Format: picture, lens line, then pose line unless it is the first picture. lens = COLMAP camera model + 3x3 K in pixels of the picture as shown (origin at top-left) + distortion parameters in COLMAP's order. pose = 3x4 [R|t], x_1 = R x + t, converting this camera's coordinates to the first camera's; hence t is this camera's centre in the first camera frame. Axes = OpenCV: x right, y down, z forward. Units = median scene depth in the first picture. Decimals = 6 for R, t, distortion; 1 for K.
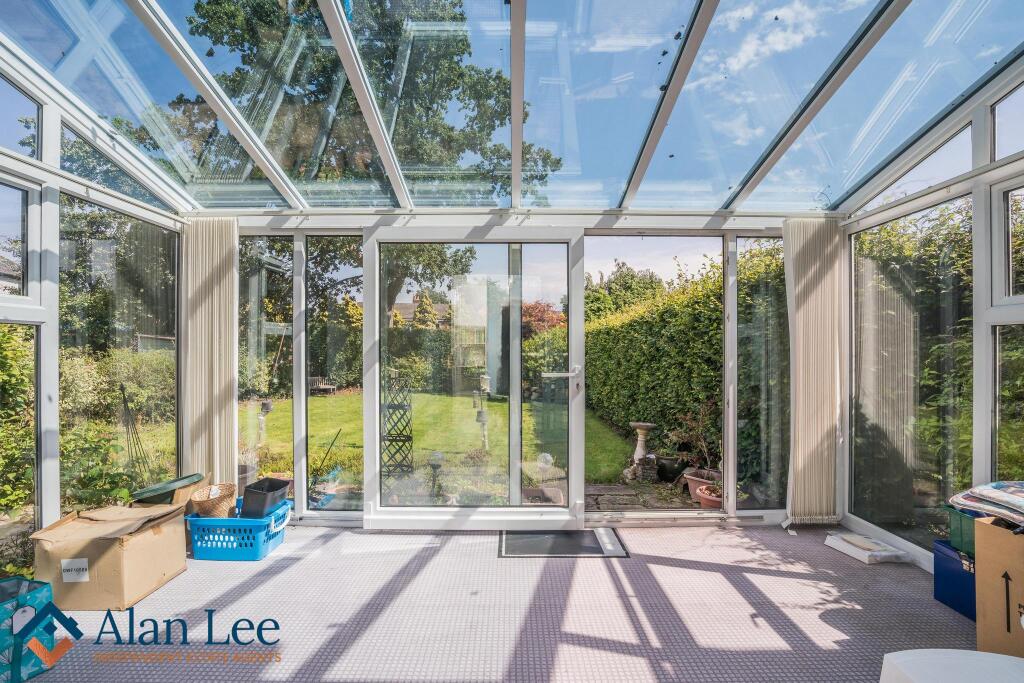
lens RADIAL K [[470.4, 0, 512.3], [0, 470.4, 341.5], [0, 0, 1]] dist [-0.007487, 0.003788]
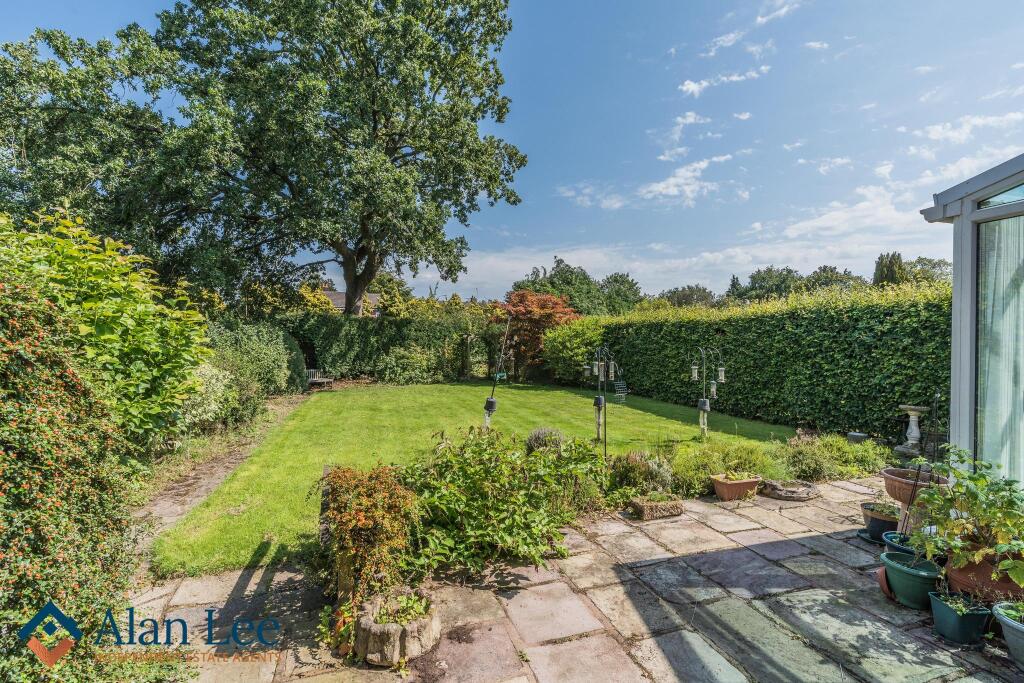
lens RADIAL K [[470.4, 0, 511.8], [0, 470.4, 346.5], [0, 0, 1]] dist [-0.007487, 0.003788]
pose [[0.956853, -0.008201, 0.290456, -0.237112], [0.001092, 0.999696, 0.024629, 0.005579], [-0.290570, -0.023249, 0.956571, 0.001961]]
